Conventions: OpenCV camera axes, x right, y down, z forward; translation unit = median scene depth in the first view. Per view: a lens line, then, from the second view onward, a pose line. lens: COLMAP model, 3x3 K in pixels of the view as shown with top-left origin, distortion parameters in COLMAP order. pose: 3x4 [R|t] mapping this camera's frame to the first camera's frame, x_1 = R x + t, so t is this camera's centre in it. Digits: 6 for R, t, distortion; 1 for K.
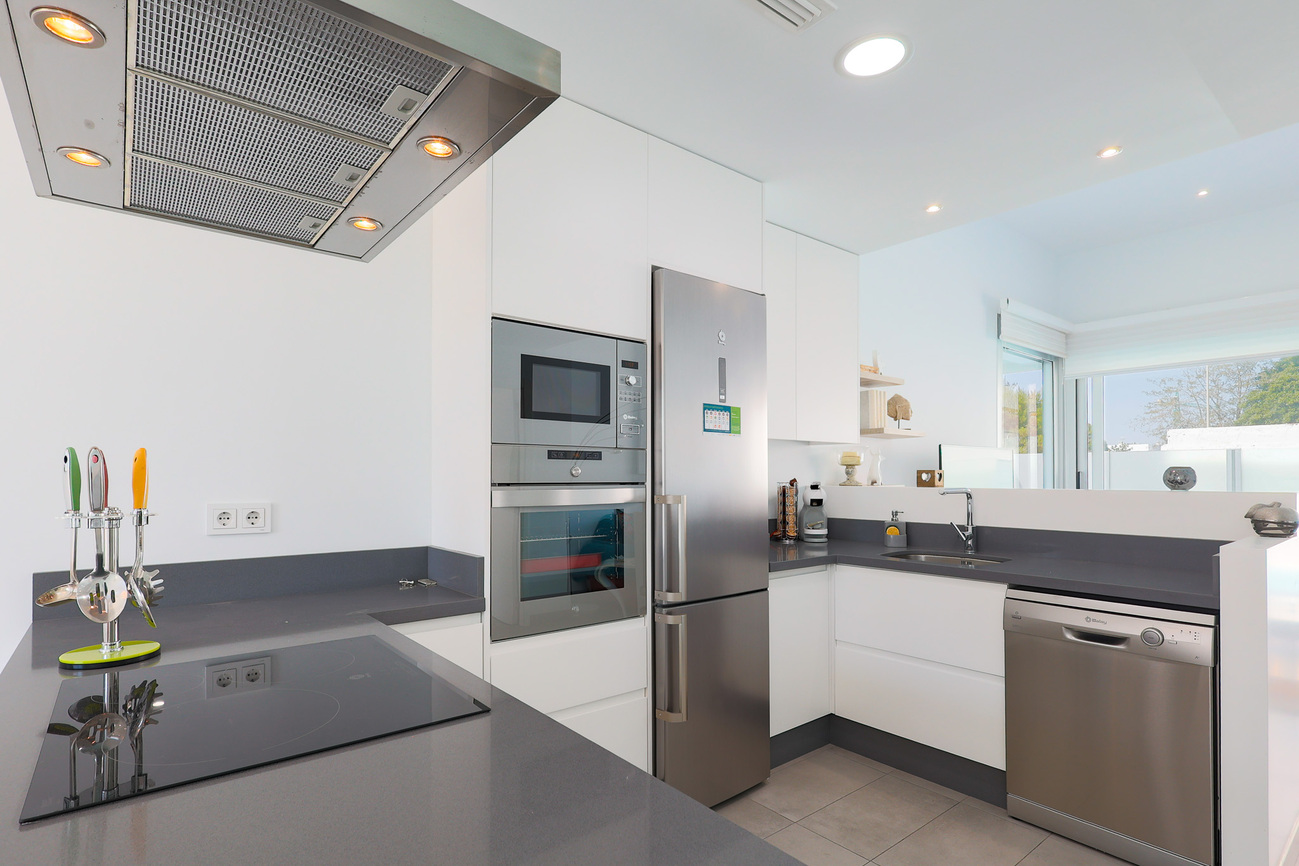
lens RADIAL K [[650.8, 0, 647.4], [0, 650.8, 469.8], [0, 0, 1]] dist [0.009055, -0.002666]
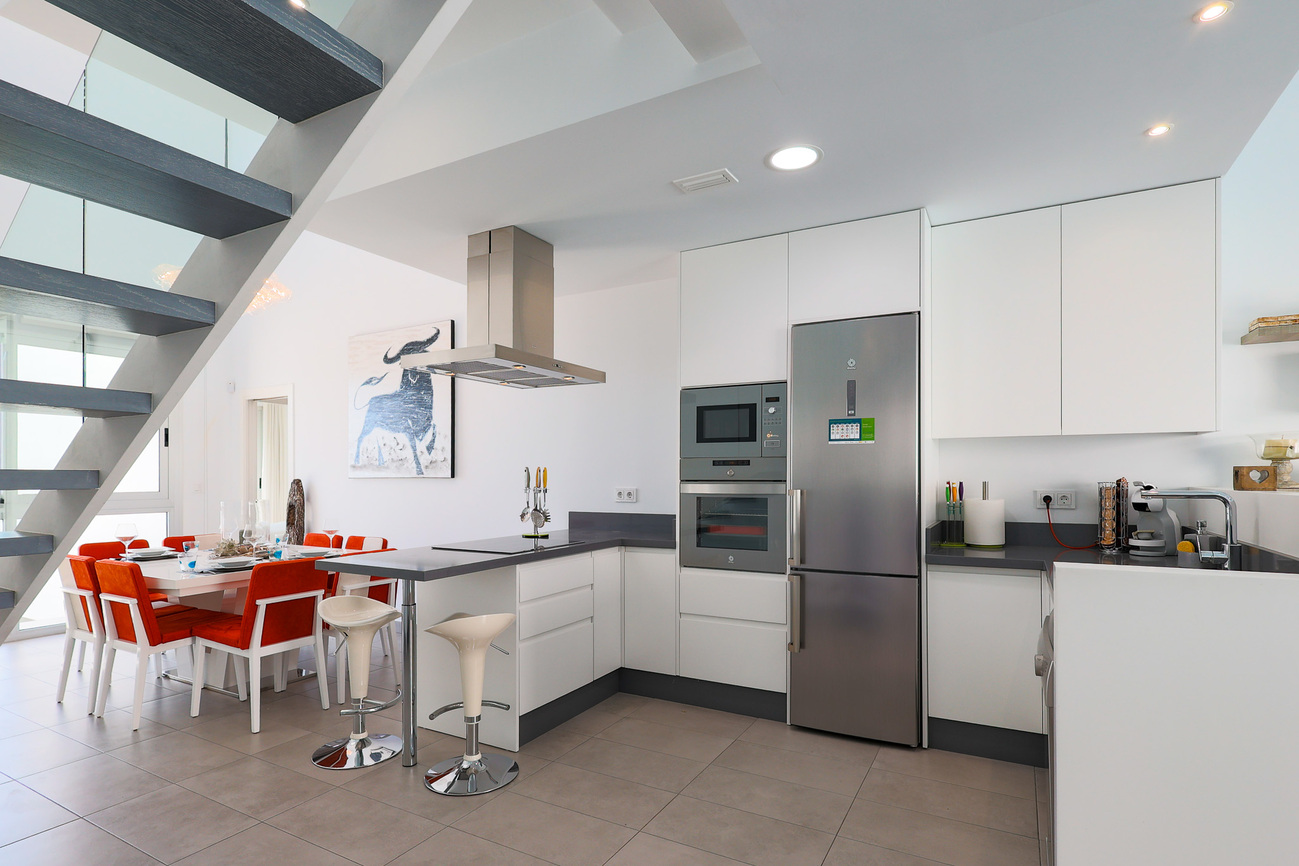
lens RADIAL K [[650.8, 0, 631.9], [0, 650.8, 470.3], [0, 0, 1]] dist [0.009055, -0.002666]
pose [[0.369272, -0.010267, -0.929265, 1.193426], [0.010485, 0.999921, -0.006880, 0.004242], [0.929262, -0.007203, 0.369351, 0.162040]]
